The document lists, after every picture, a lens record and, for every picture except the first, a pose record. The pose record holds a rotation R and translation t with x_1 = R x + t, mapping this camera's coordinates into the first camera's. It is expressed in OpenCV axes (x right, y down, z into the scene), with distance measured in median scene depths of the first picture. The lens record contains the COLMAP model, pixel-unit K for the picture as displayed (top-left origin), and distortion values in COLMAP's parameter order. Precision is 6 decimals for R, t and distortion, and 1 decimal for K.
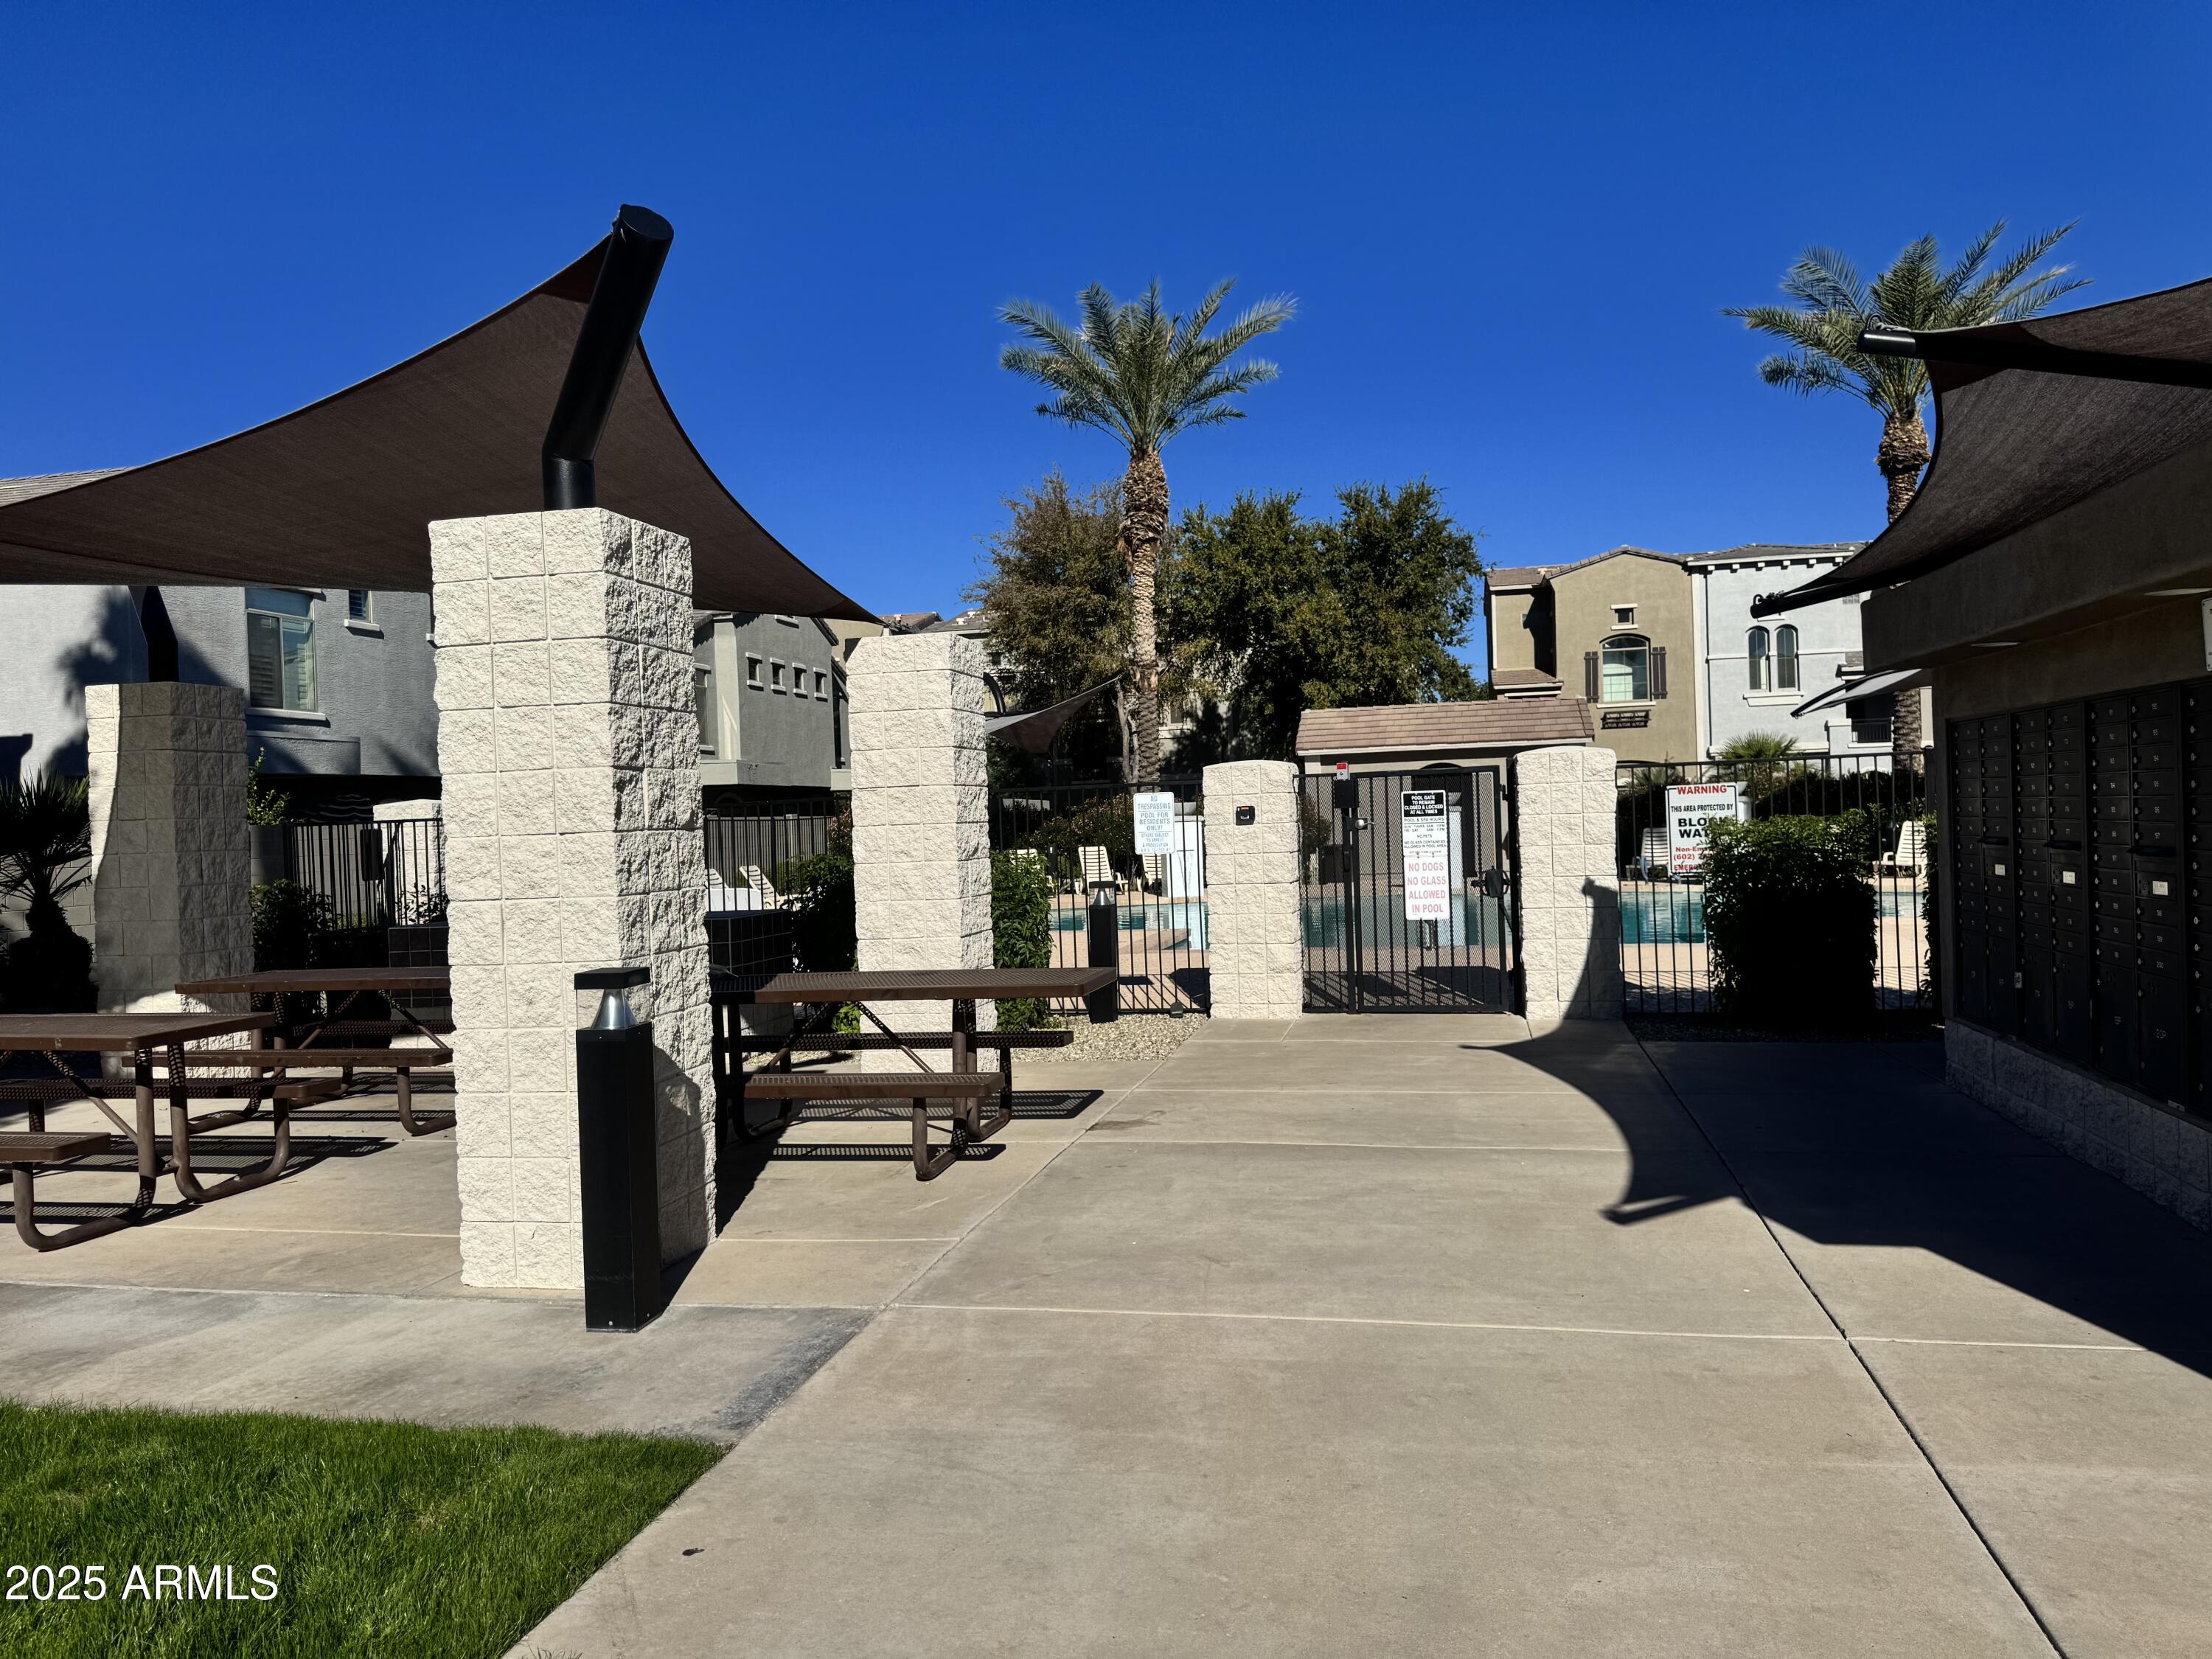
lens RADIAL K [[1542.7, 0, 1106.0], [0, 1542.7, 829.5], [0, 0, 1]] dist [0.094602, -0.129237]
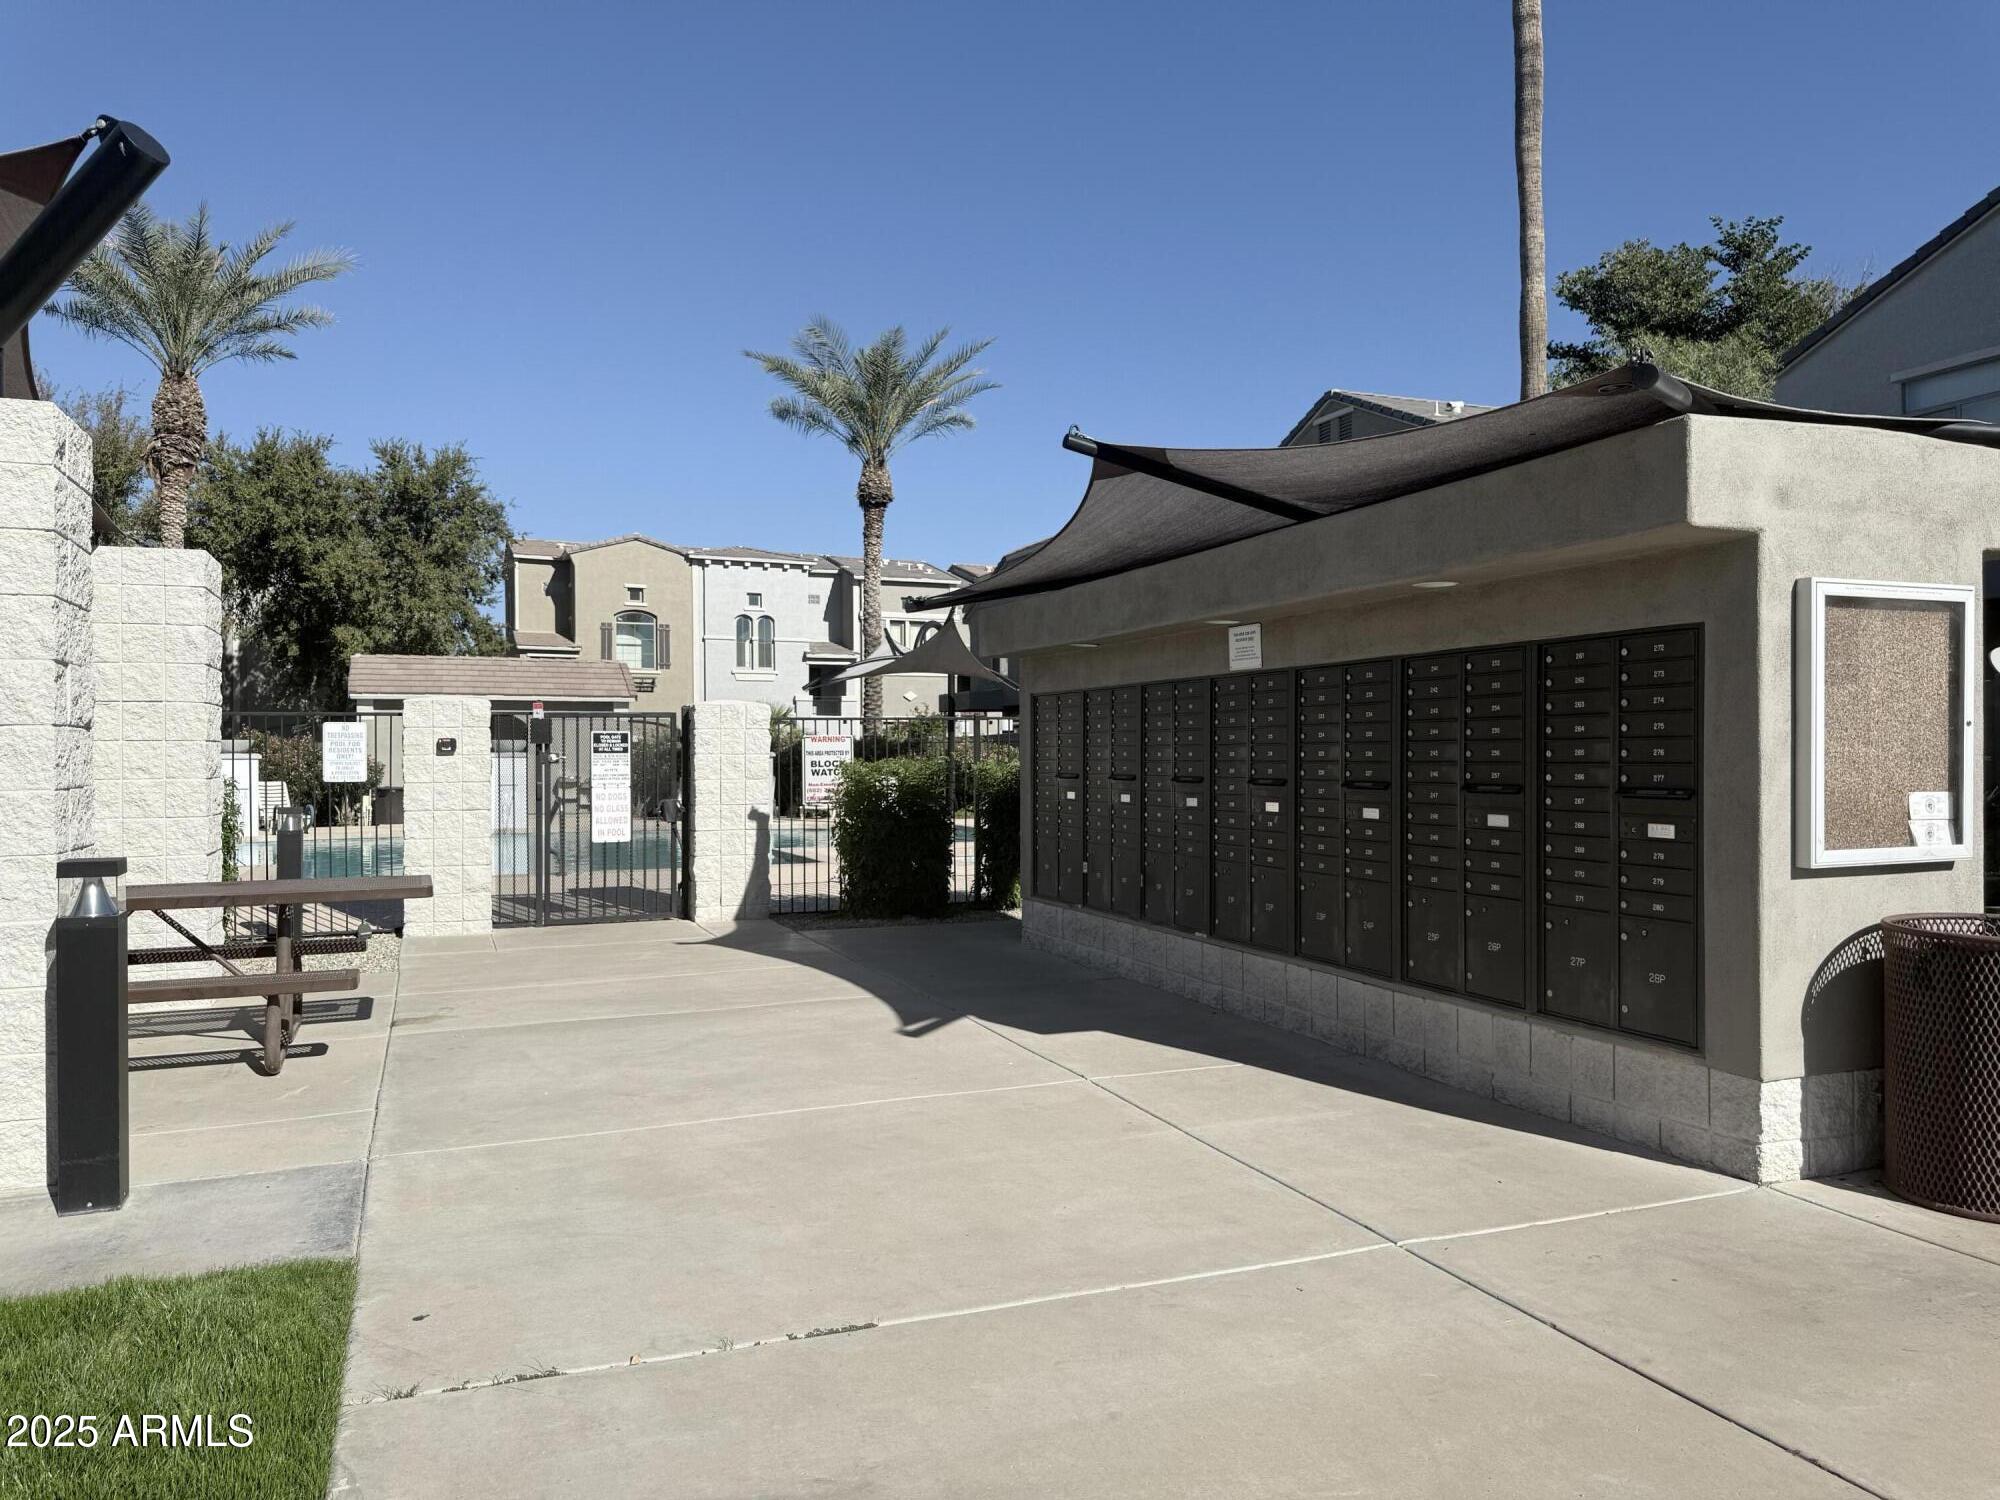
lens RADIAL K [[1409.0, 0, 1000.0], [0, 1409.0, 750.0], [0, 0, 1]] dist [0.119626, -0.194297]
pose [[0.825015, 0.034534, 0.564055, -0.154657], [-0.021228, 0.999320, -0.030134, 0.015006], [-0.564712, 0.012887, 0.825187, -0.046800]]
